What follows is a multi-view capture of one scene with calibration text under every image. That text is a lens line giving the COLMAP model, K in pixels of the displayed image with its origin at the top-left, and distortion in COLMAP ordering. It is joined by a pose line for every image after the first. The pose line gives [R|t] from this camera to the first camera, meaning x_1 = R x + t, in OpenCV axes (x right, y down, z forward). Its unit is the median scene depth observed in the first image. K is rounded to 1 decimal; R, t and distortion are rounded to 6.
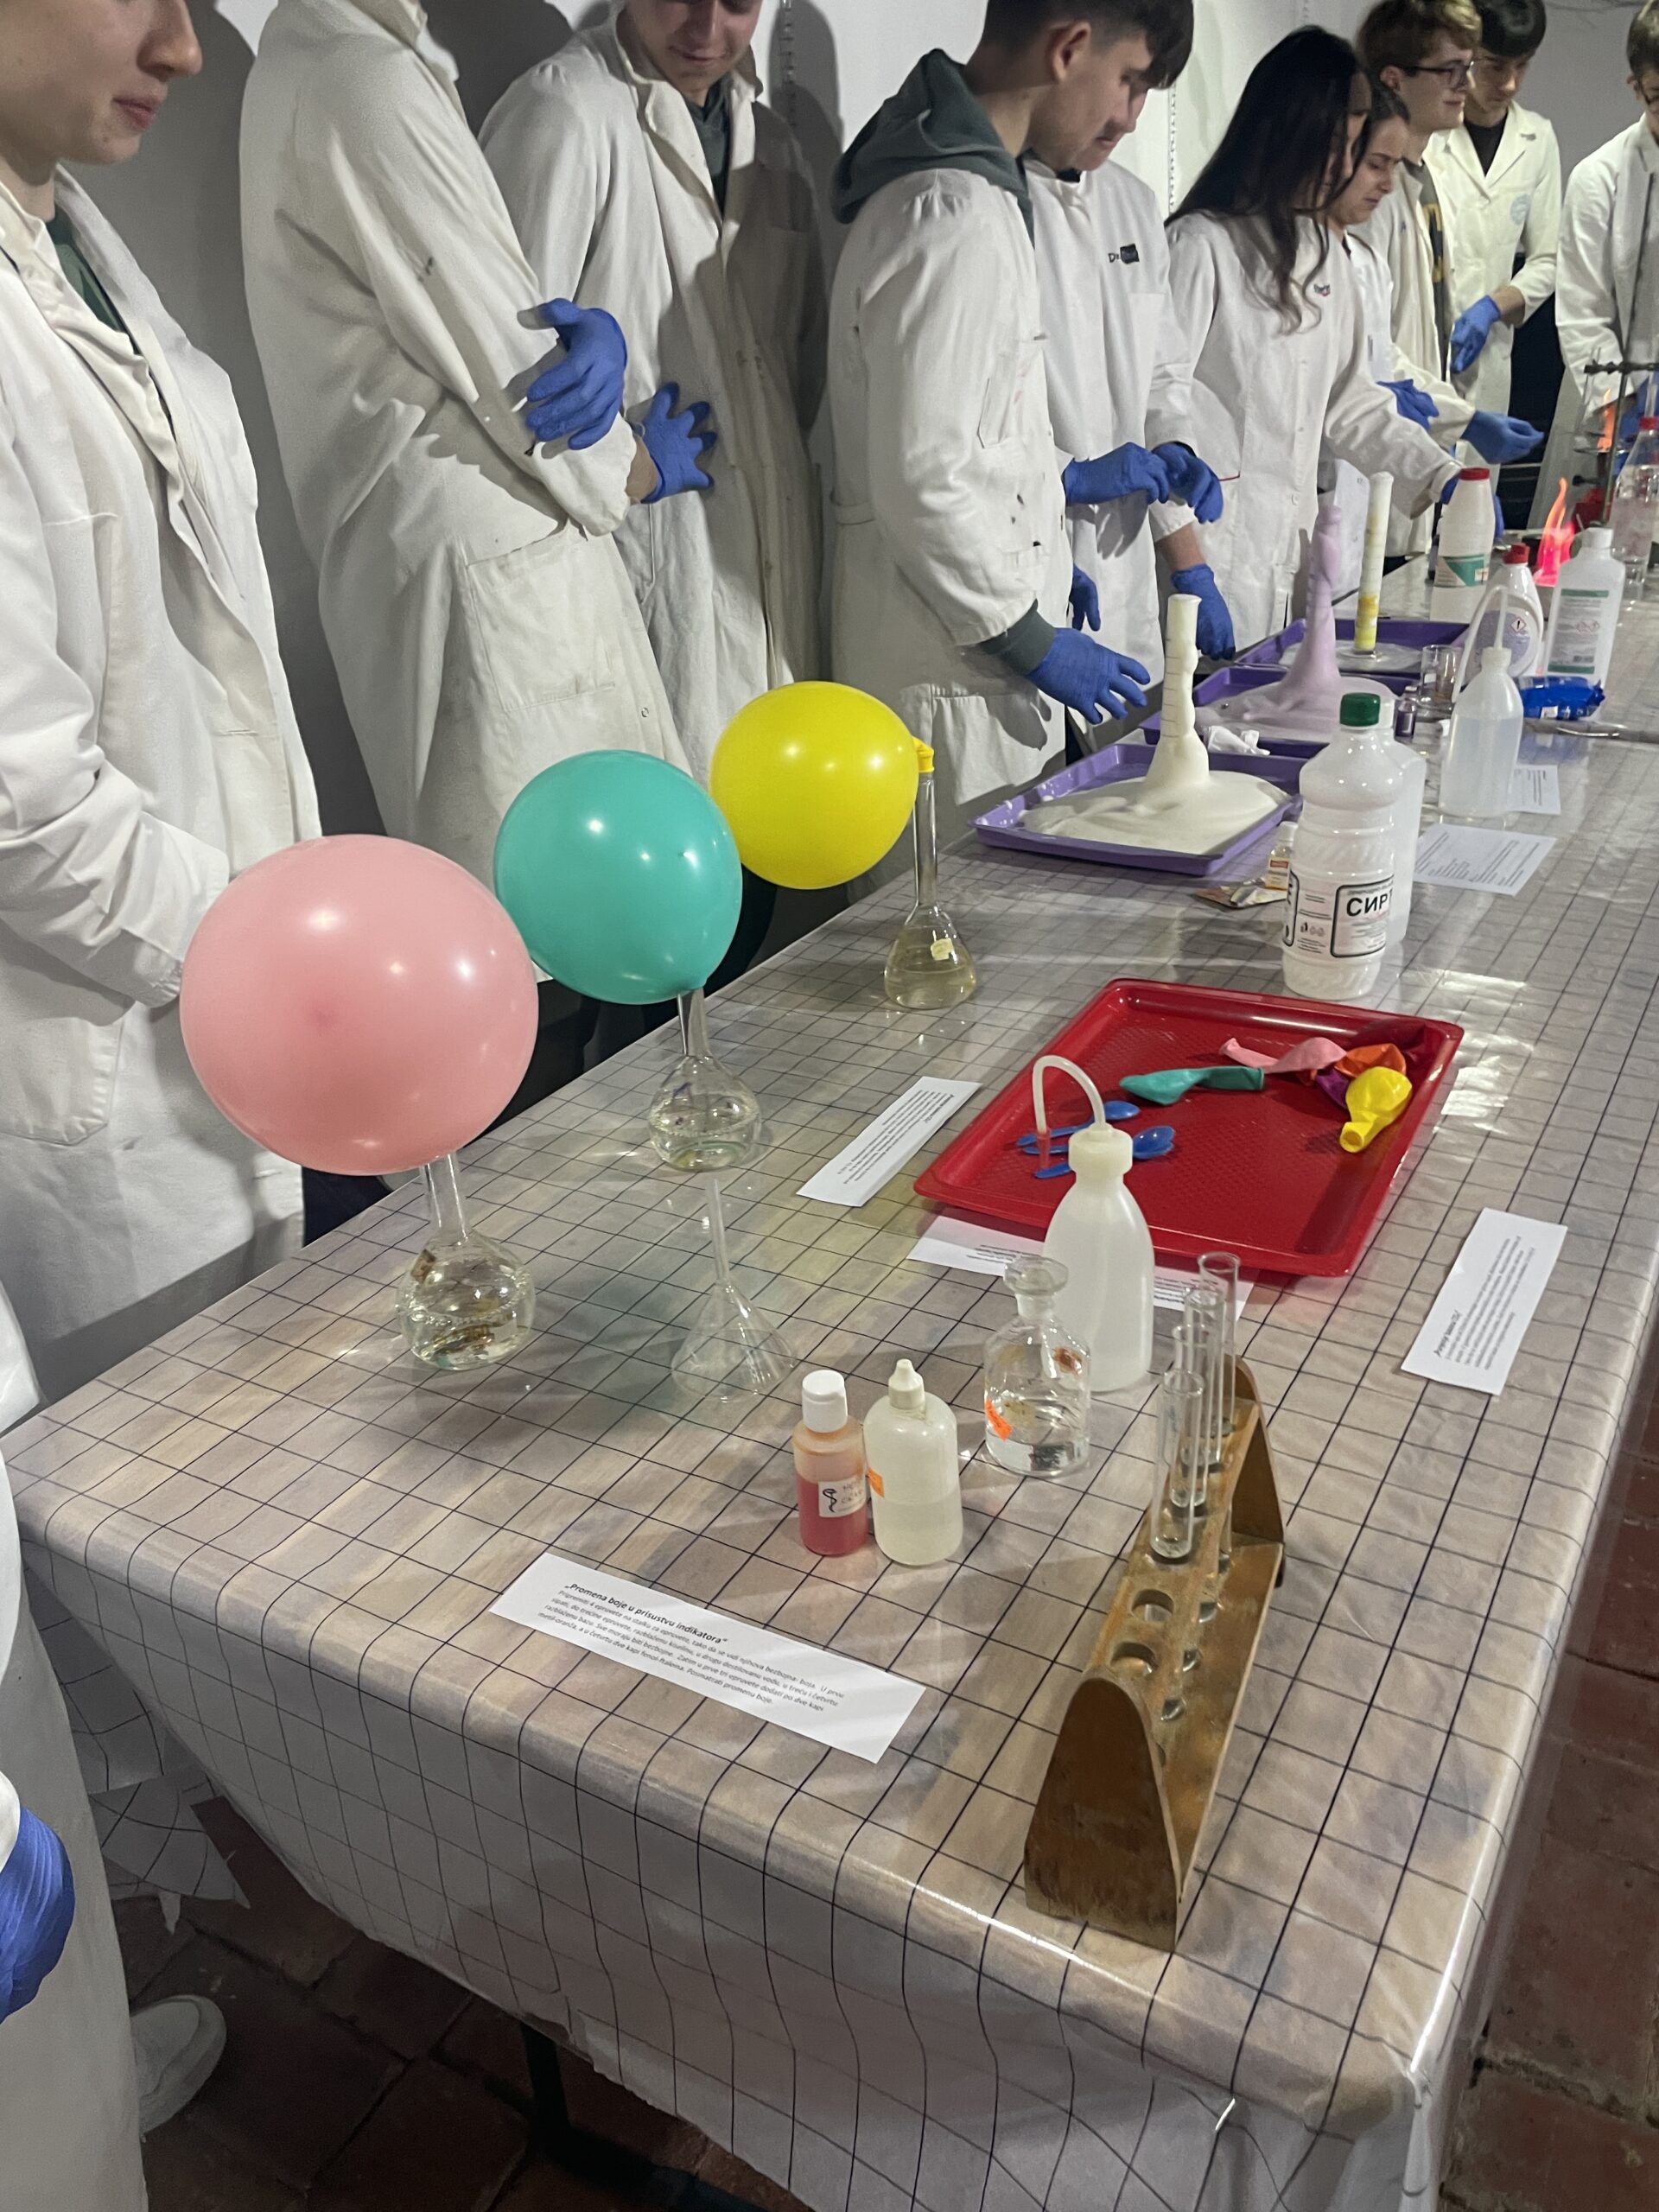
lens RADIAL K [[1667.0, 0, 859.5], [0, 1667.0, 1140.3], [0, 0, 1]] dist [0.090815, -0.115409]
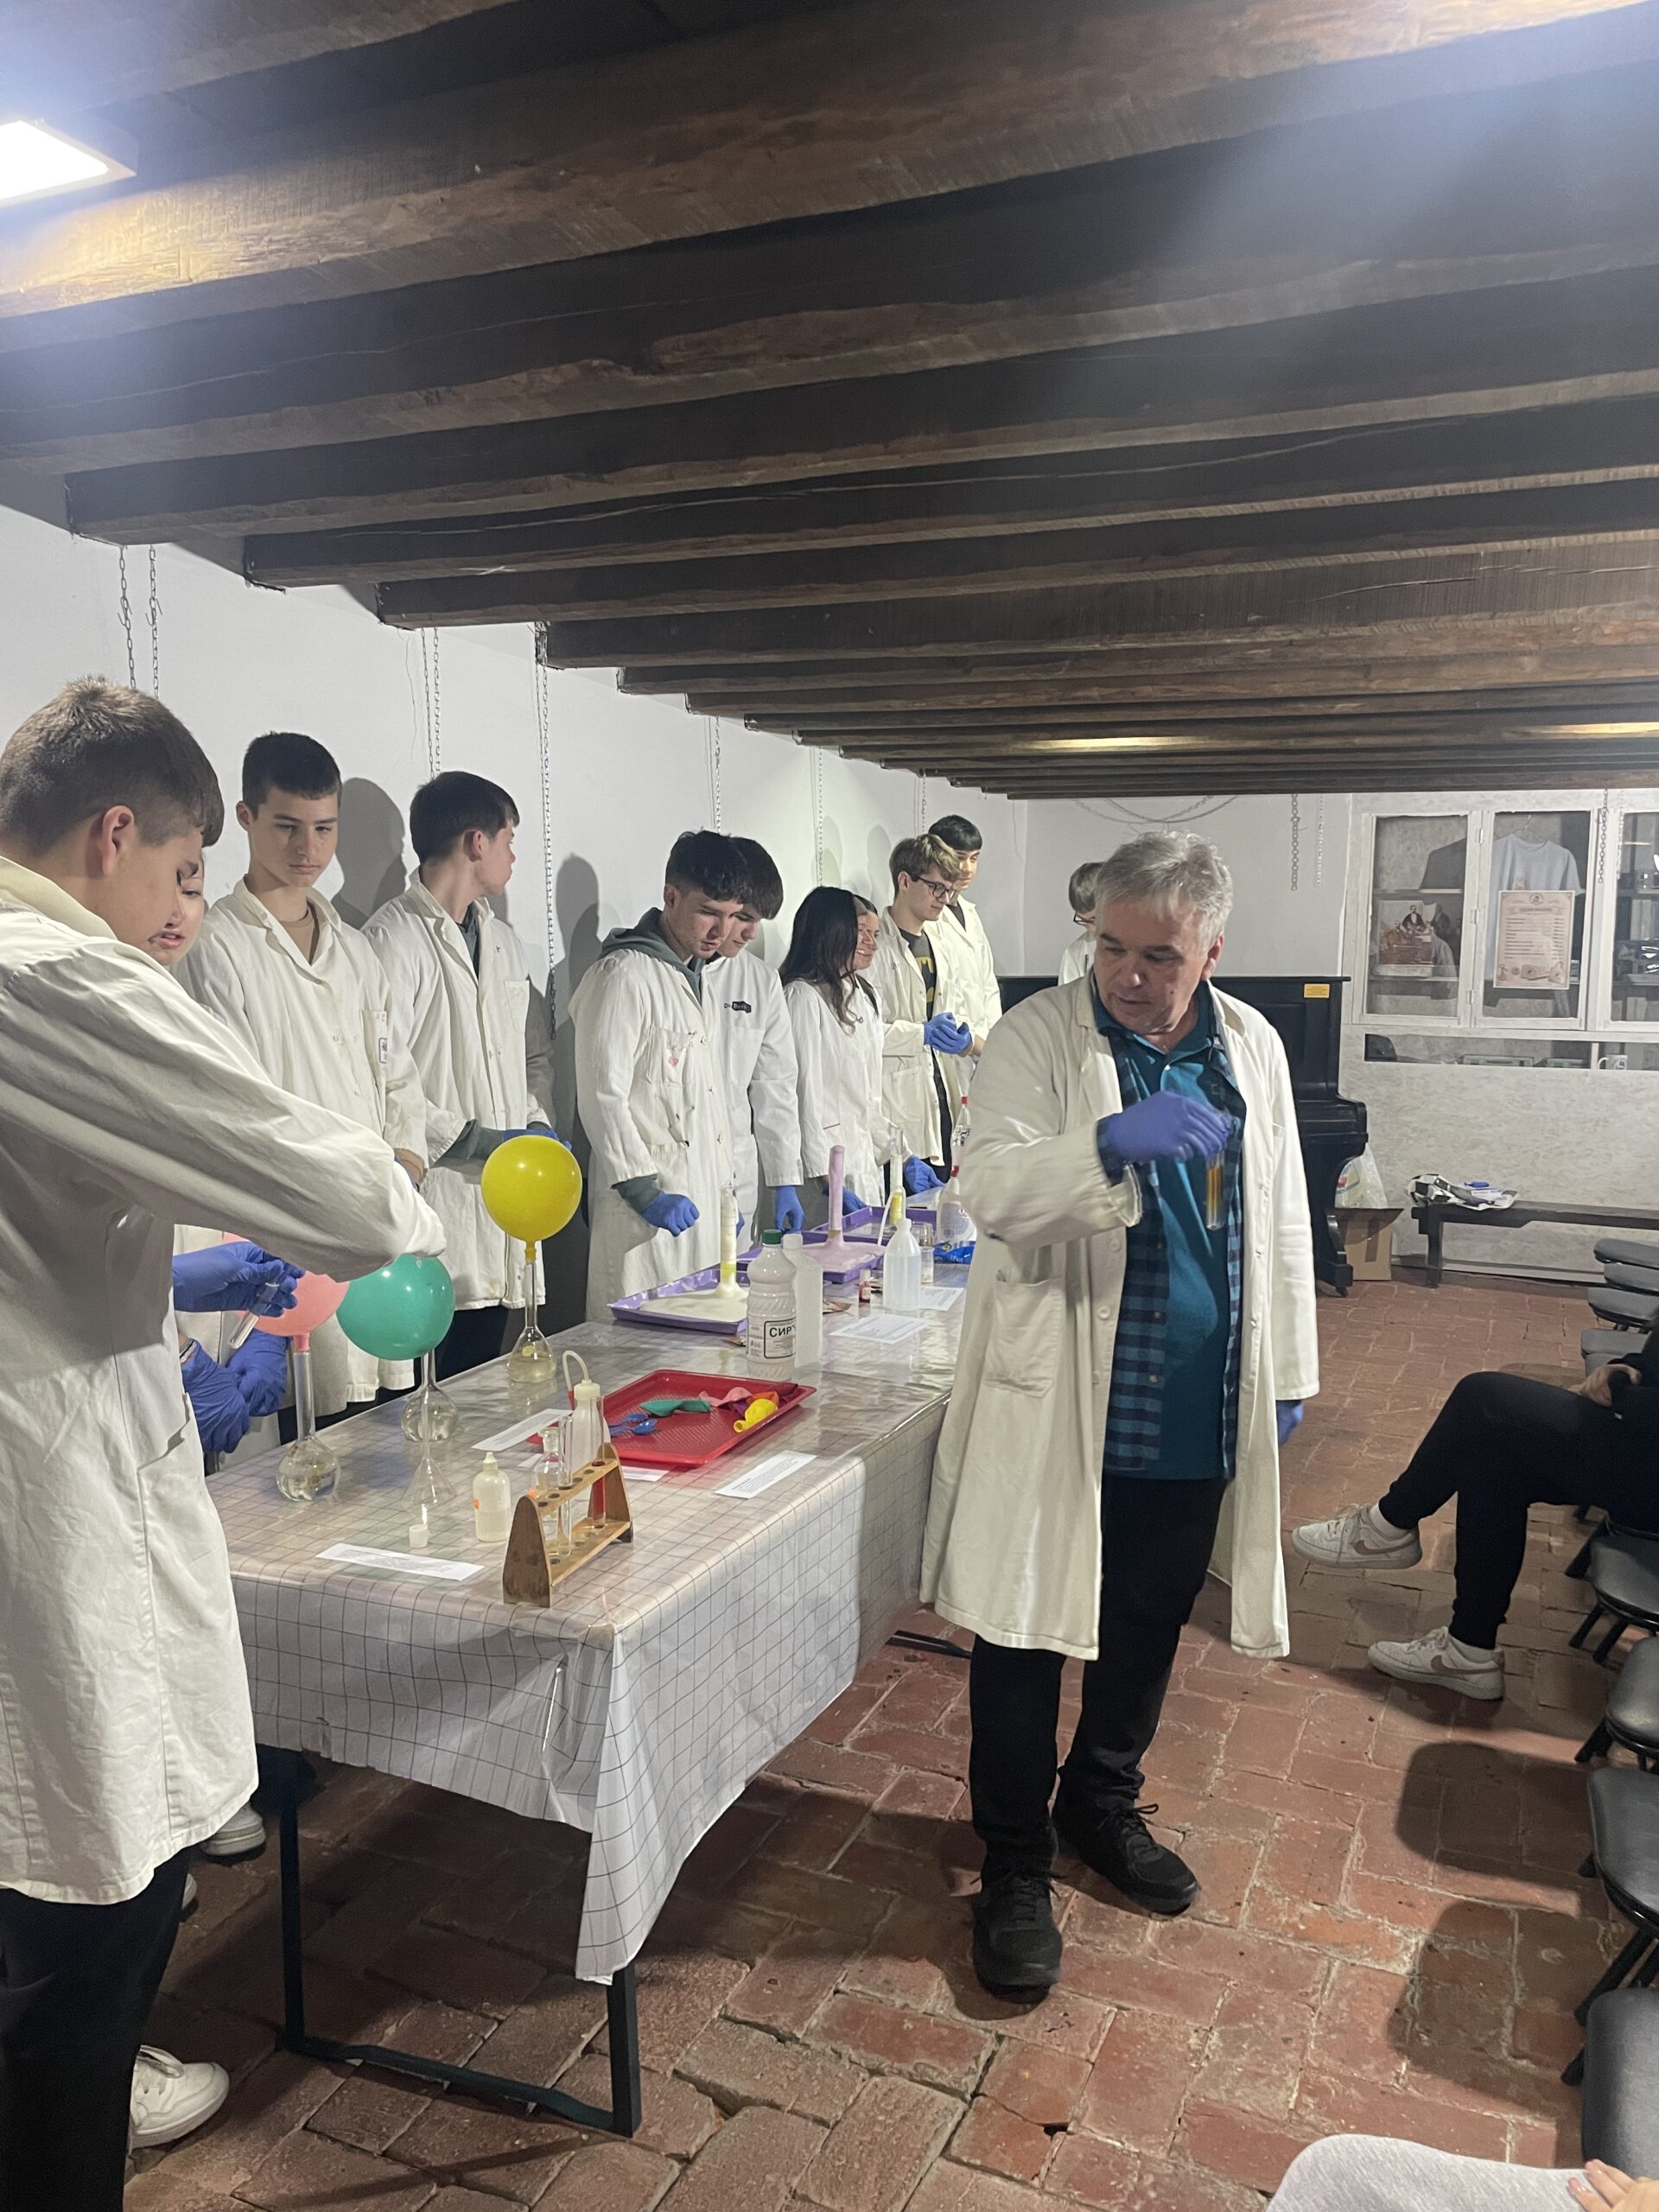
lens RADIAL K [[1664.2, 0, 811.2], [0, 1664.2, 1090.8], [0, 0, 1]] dist [0.089331, -0.108613]
pose [[0.996169, 0.034059, 0.080545, 0.169838], [-0.002131, 0.930224, -0.366986, 0.324412], [-0.087424, 0.365408, 0.926733, -0.959841]]
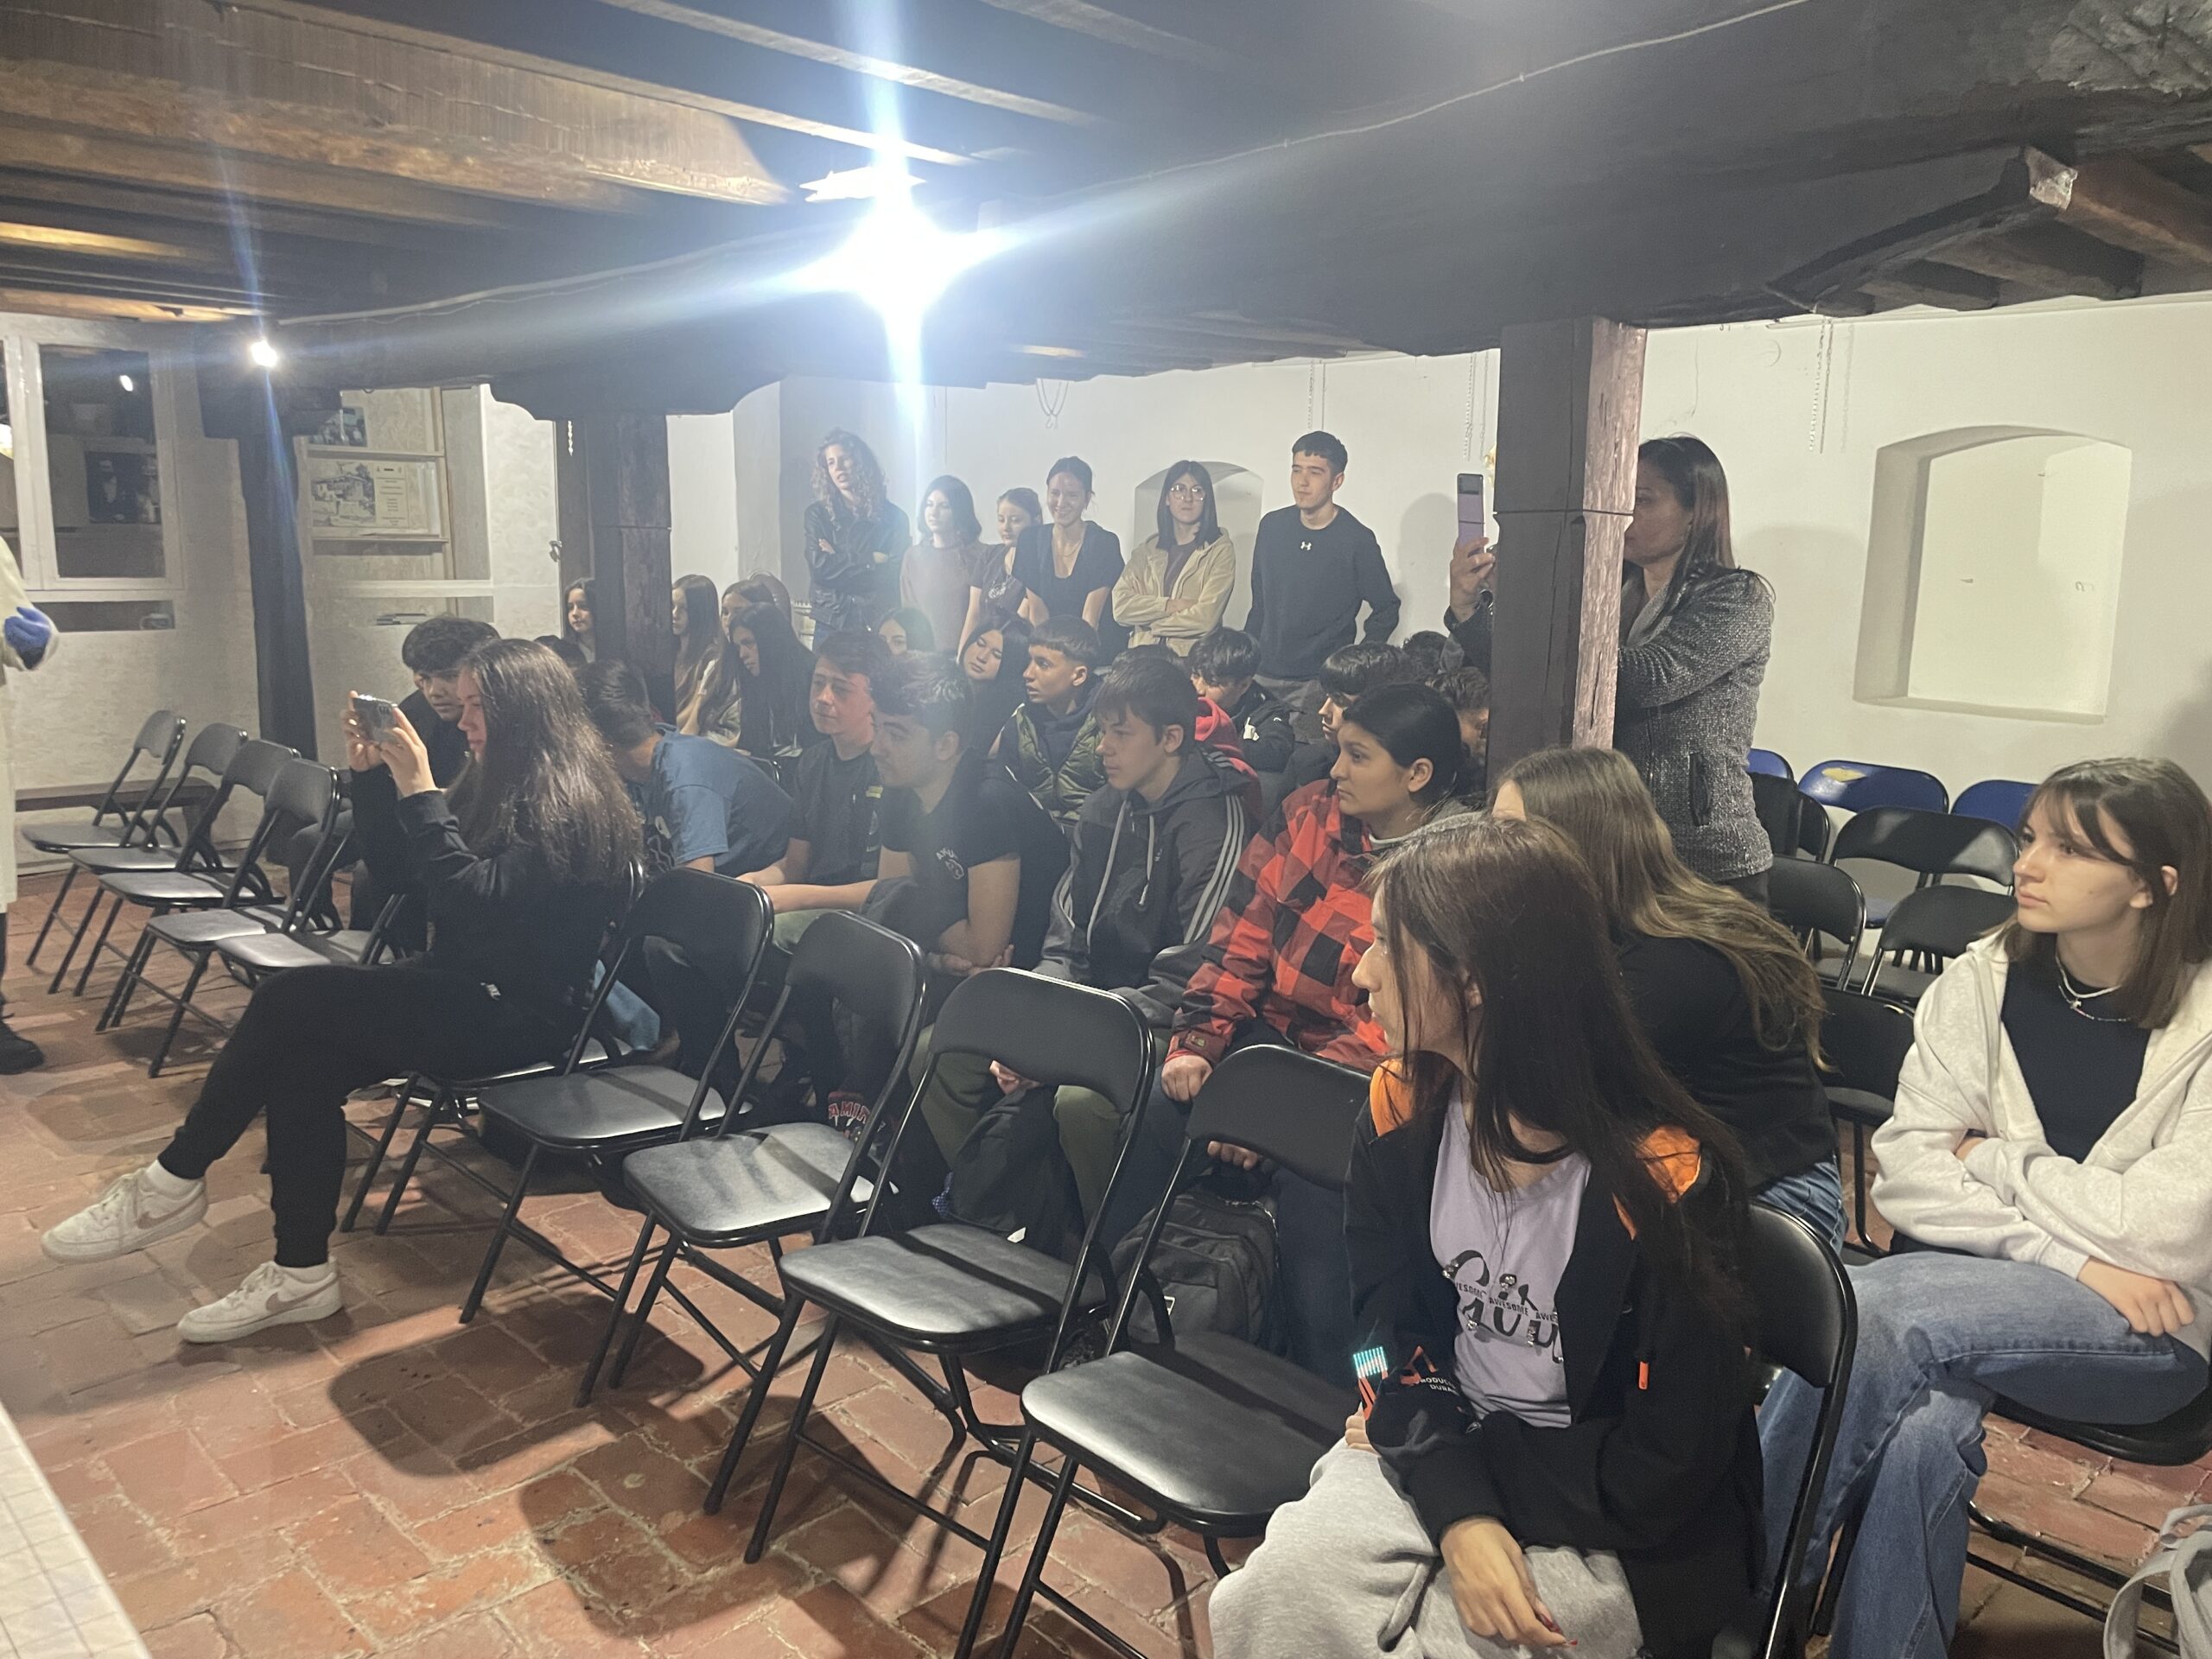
lens RADIAL K [[1663.0, 0, 1127.3], [0, 1663.0, 814.5], [0, 0, 1]] dist [0.087696, -0.109276]
pose [[0.275578, -0.125364, 0.953069, -0.406251], [0.405386, 0.914140, 0.003027, 0.056942], [-0.871618, 0.385527, 0.302738, -0.327799]]
